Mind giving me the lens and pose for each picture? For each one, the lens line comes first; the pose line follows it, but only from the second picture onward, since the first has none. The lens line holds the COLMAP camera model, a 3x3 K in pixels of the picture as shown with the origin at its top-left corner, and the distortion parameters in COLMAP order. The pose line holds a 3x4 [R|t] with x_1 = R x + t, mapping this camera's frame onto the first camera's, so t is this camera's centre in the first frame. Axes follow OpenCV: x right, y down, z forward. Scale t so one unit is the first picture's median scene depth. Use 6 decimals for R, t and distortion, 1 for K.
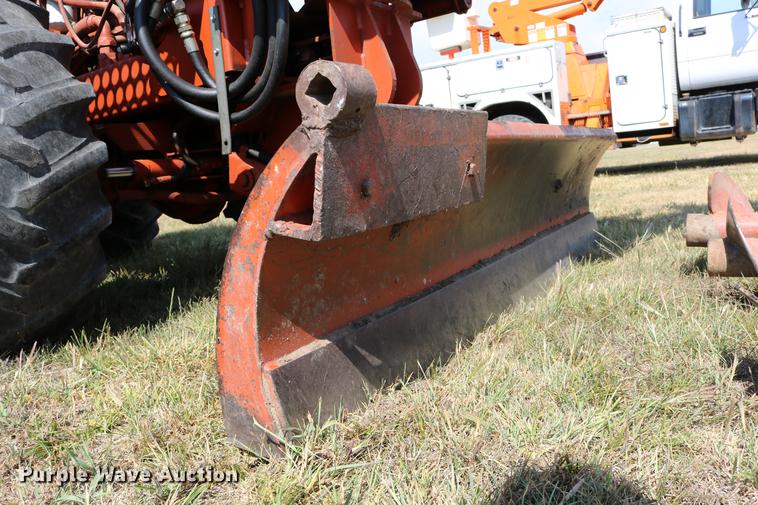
lens RADIAL K [[630.6, 0, 382.9], [0, 630.6, 257.0], [0, 0, 1]] dist [-0.160424, 0.133271]
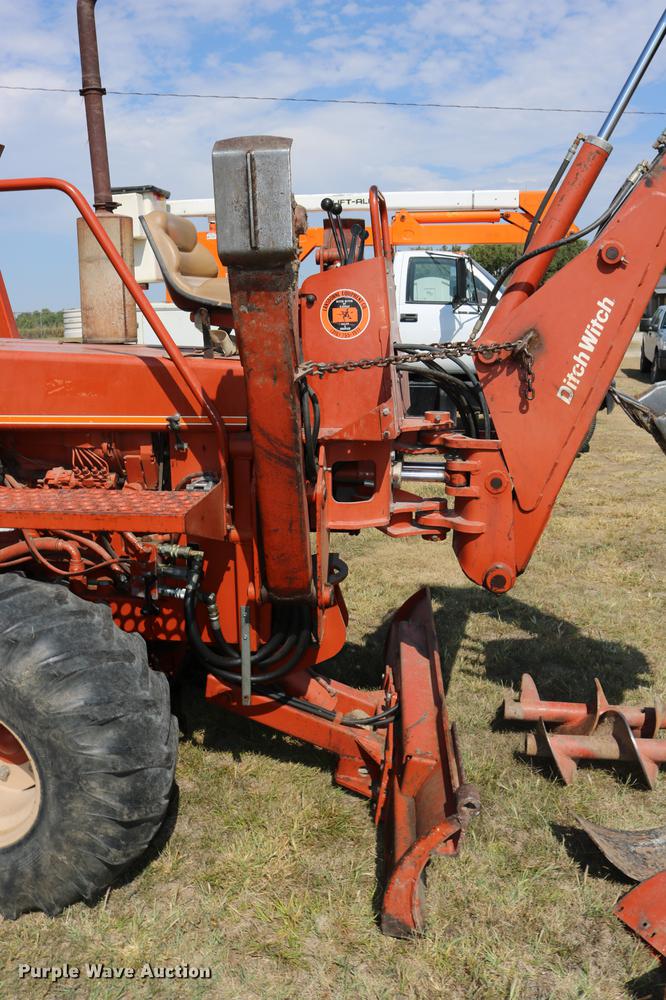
lens RADIAL K [[832.0, 0, 328.3], [0, 832.0, 497.3], [0, 0, 1]] dist [-0.160424, 0.133271]
pose [[0.892768, -0.002330, 0.450510, -0.323095], [-0.027255, 0.997876, 0.059172, -0.262018], [-0.449691, -0.065106, 0.890808, -0.242826]]
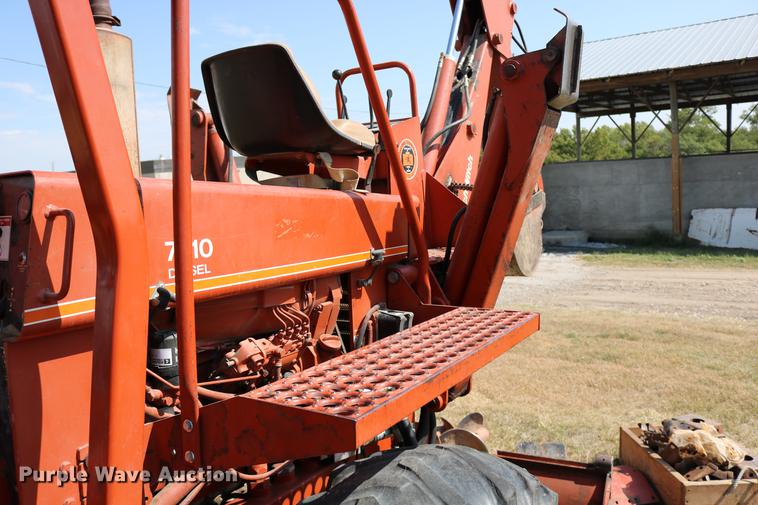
lens RADIAL K [[630.6, 0, 379.9], [0, 630.6, 255.3], [0, 0, 1]] dist [-0.160424, 0.133271]
pose [[-0.038655, 0.018903, 0.999074, -0.606264], [0.178410, 0.983886, -0.011713, -0.272837], [-0.983197, 0.177792, -0.041405, 0.367723]]
